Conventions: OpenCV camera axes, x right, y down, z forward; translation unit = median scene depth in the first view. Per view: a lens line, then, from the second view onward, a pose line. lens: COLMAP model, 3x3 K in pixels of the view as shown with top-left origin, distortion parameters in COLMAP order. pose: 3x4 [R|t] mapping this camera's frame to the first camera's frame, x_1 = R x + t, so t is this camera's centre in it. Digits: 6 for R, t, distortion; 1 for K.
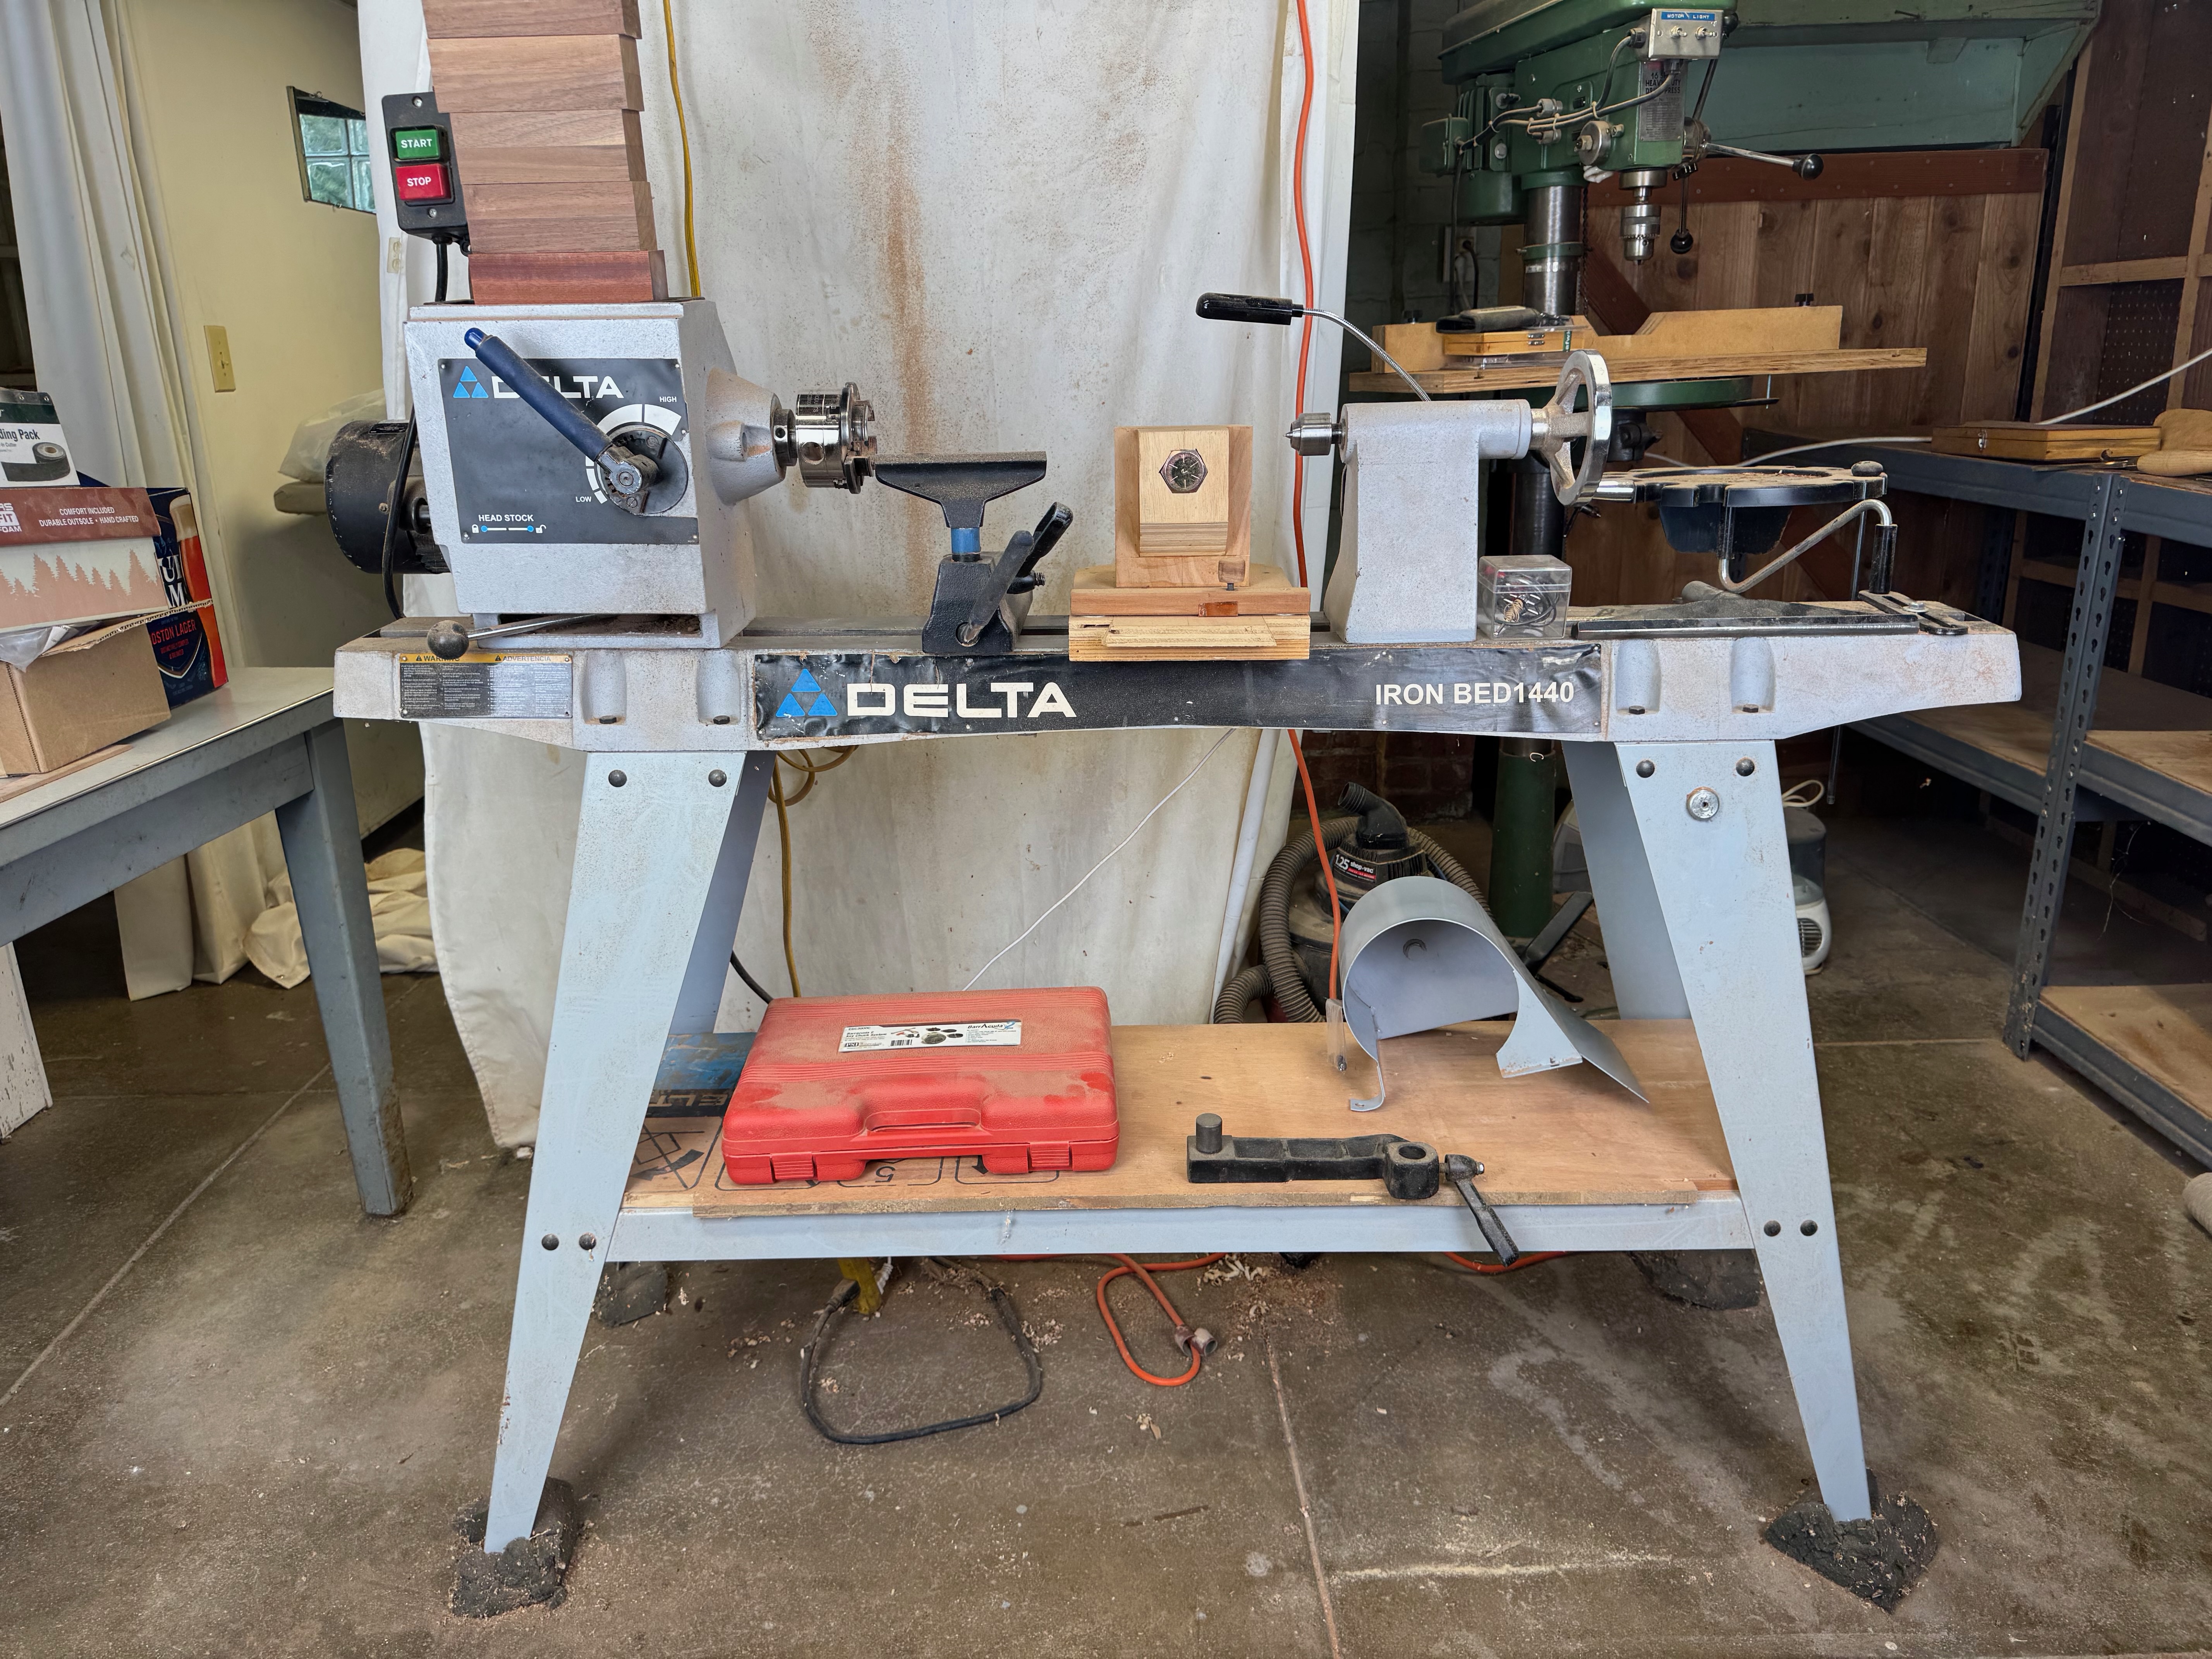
lens RADIAL K [[1540.3, 0, 1123.1], [0, 1540.3, 843.4], [0, 0, 1]] dist [0.003306, 0.010498]
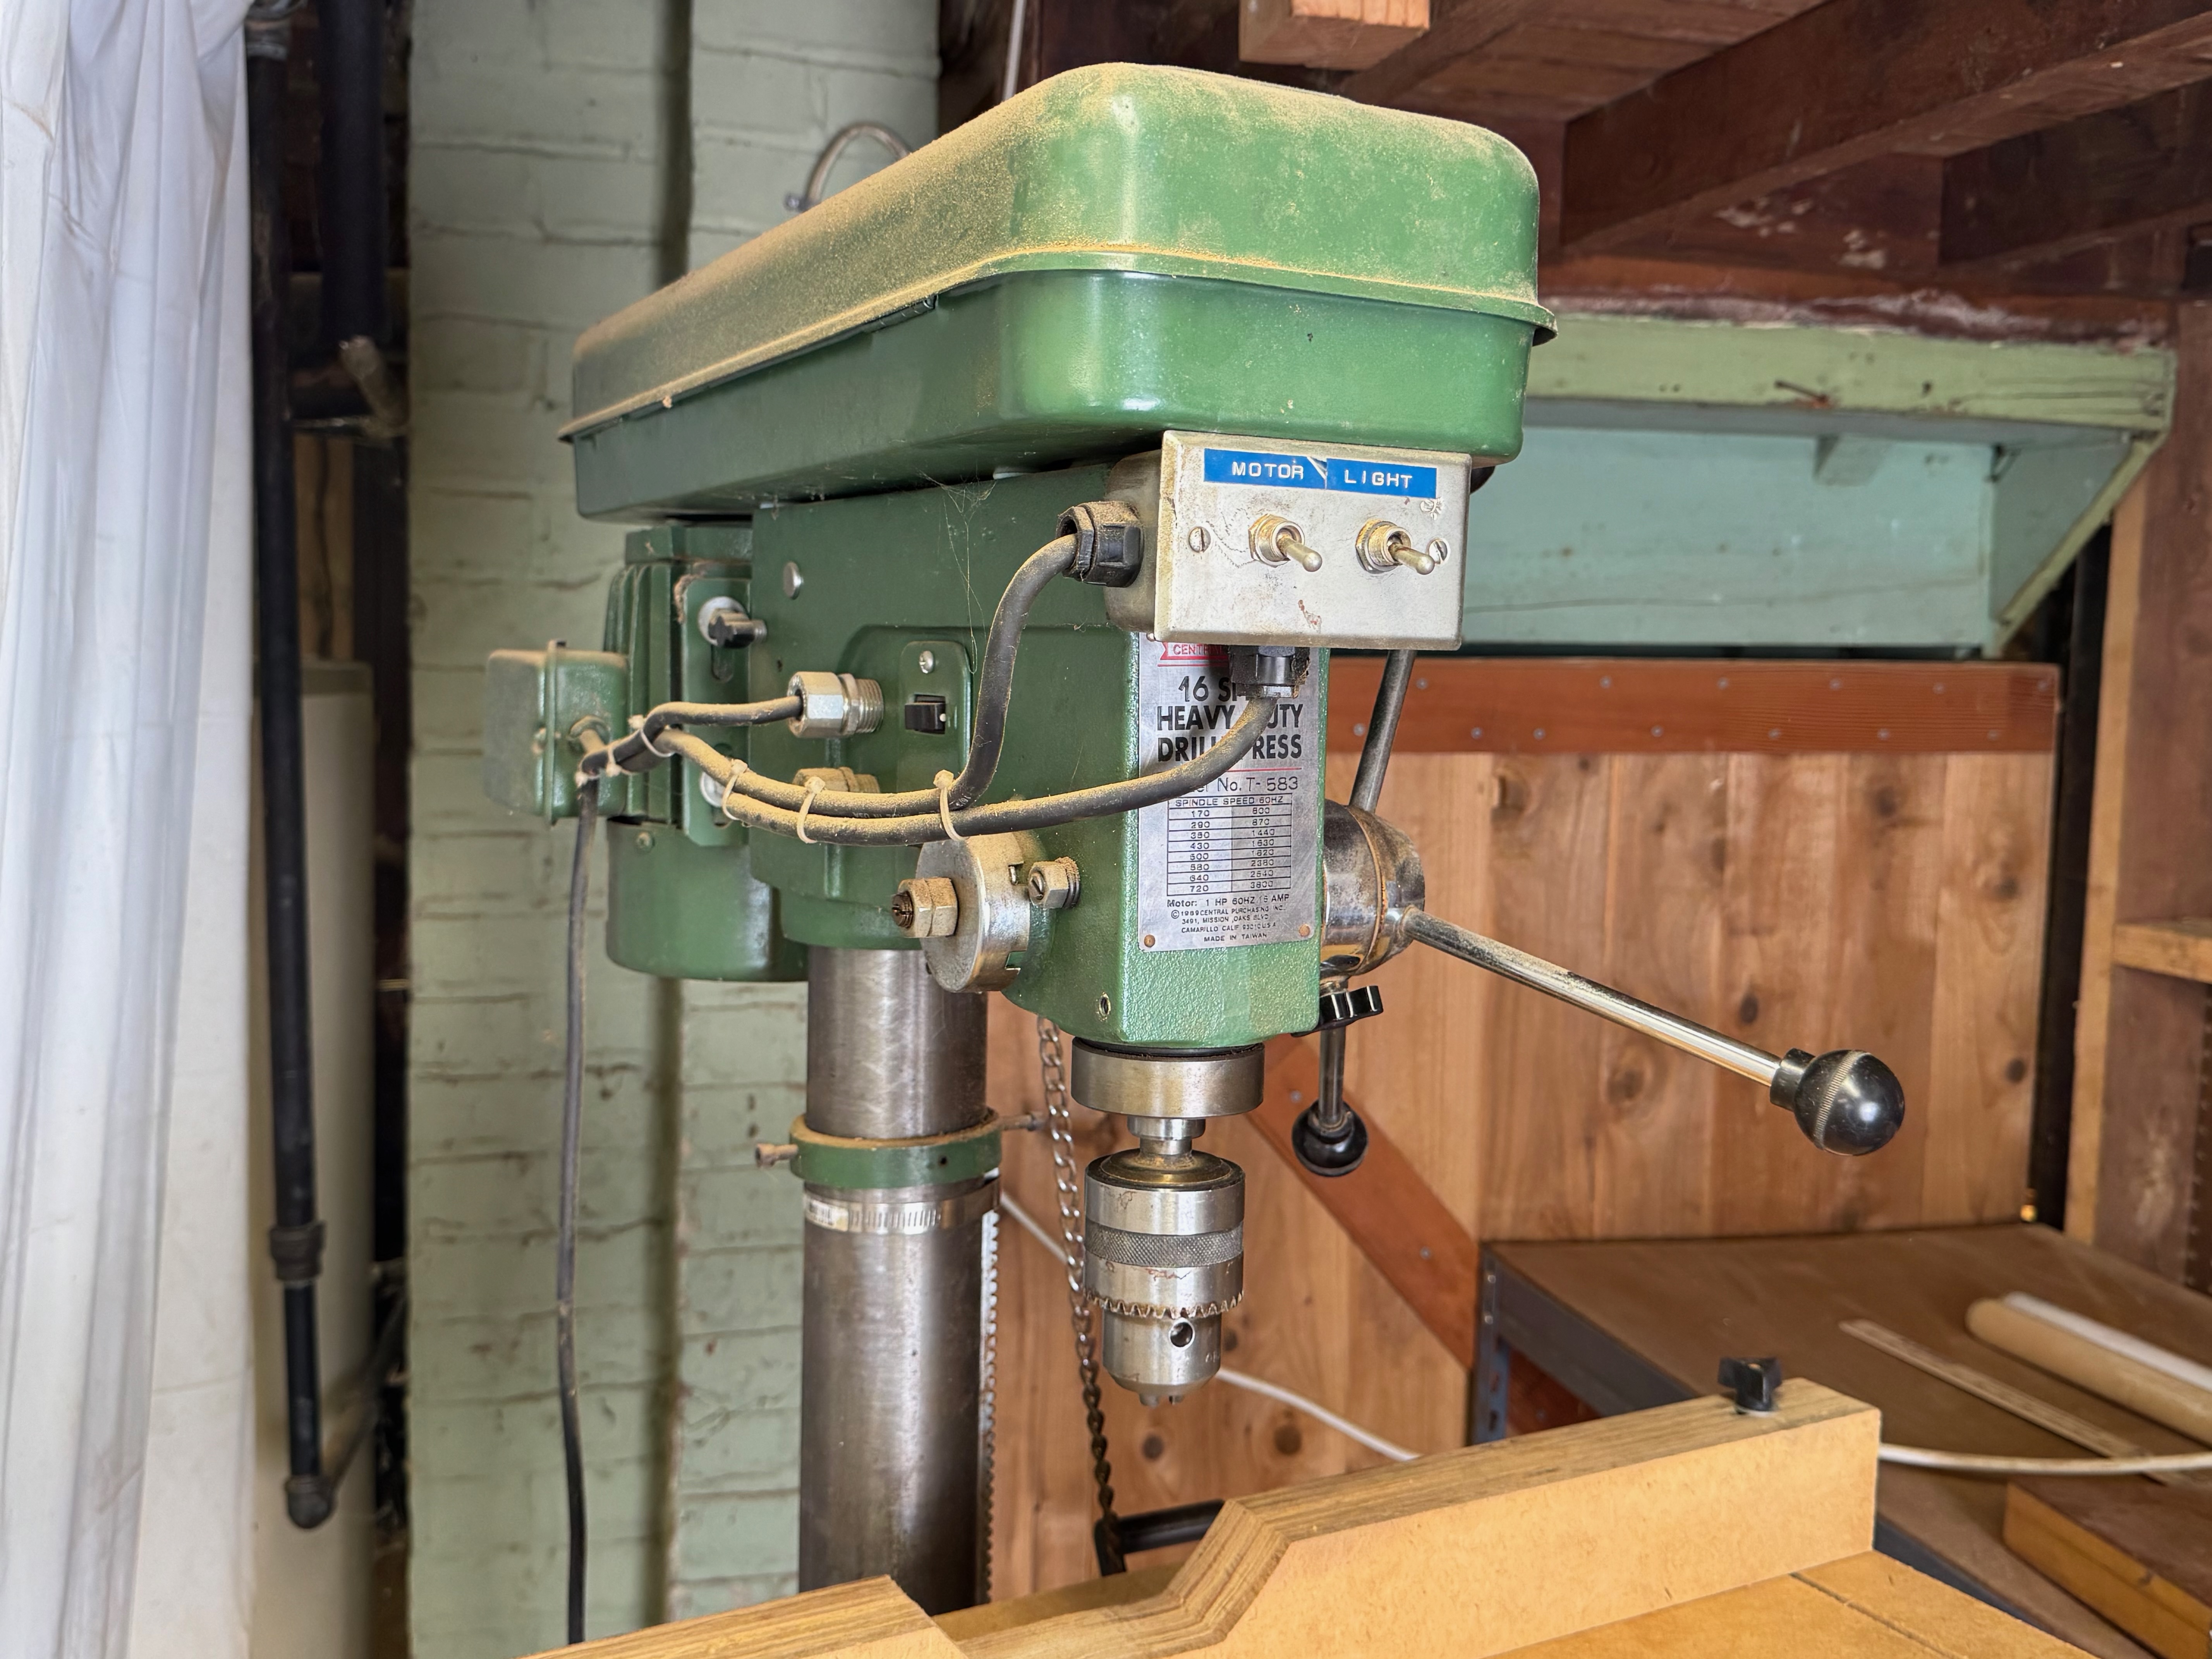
lens RADIAL K [[2149.6, 0, 1102.8], [0, 2149.6, 821.4], [0, 0, 1]] dist [-0.059269, 0.000000]
pose [[0.971574, 0.020139, 0.235876, 0.171732], [0.031989, 0.976068, -0.215099, -0.274366], [-0.234563, 0.216530, 0.947679, 0.472658]]
